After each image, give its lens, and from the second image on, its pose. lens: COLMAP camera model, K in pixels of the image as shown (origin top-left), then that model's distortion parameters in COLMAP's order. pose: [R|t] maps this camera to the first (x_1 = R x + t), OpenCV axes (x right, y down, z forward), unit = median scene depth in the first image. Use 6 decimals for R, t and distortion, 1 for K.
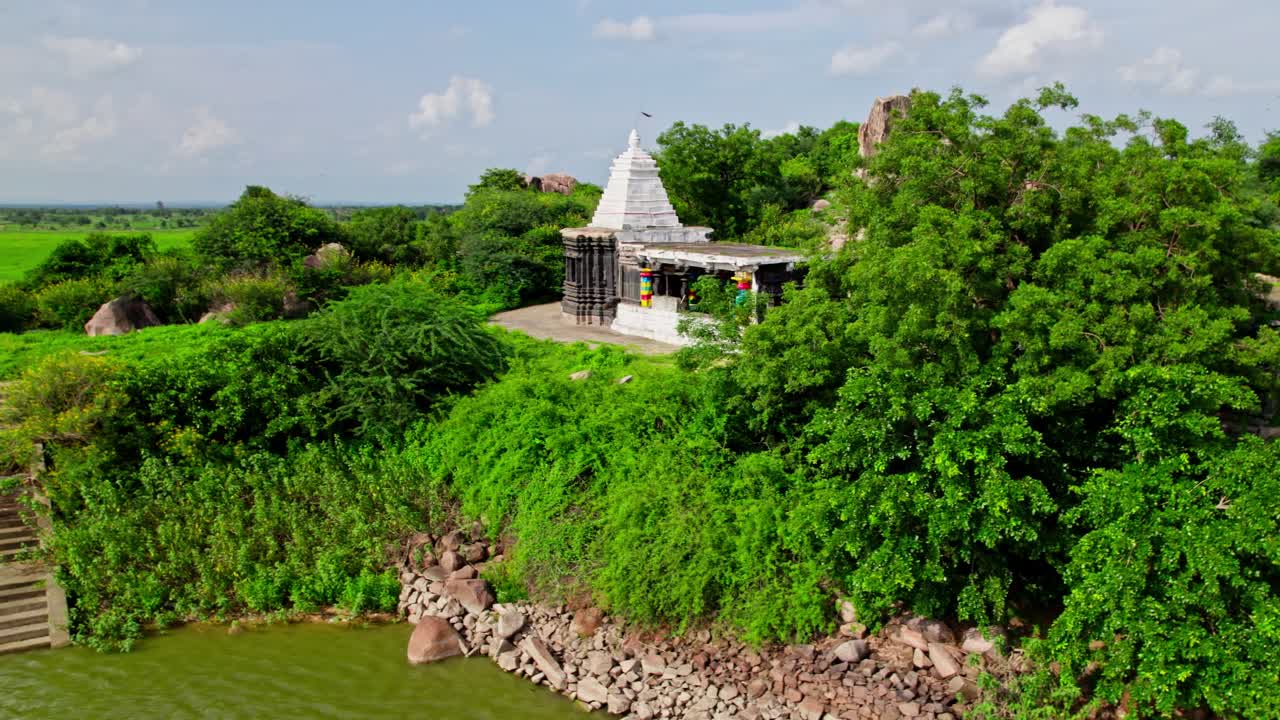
lens RADIAL K [[1035.6, 0, 640.0], [0, 1035.6, 360.0], [0, 0, 1]] dist [-0.043252, 0.053504]
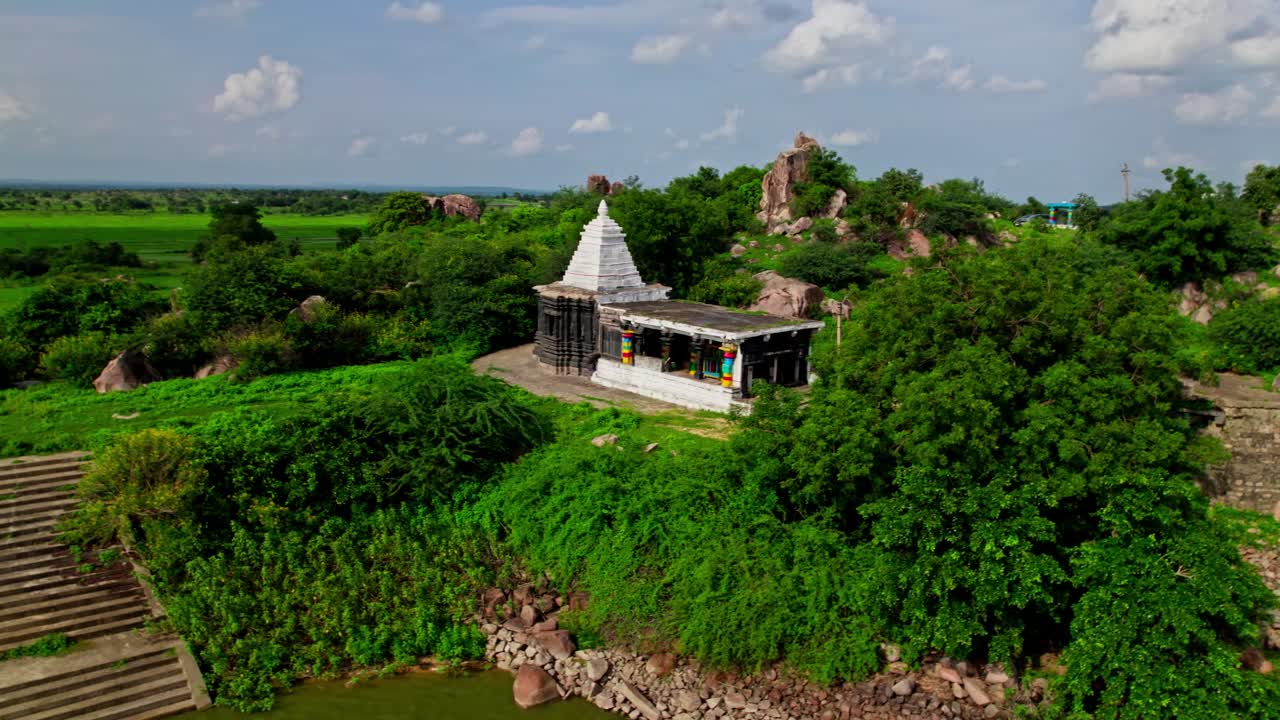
lens RADIAL K [[974.8, 0, 640.7], [0, 974.8, 378.4], [0, 0, 1]] dist [-0.035062, -0.003393]
pose [[0.990009, -0.012949, 0.140405, -0.220650], [0.009148, 0.999575, 0.027684, -0.108738], [-0.140704, -0.026124, 0.989707, -0.114960]]
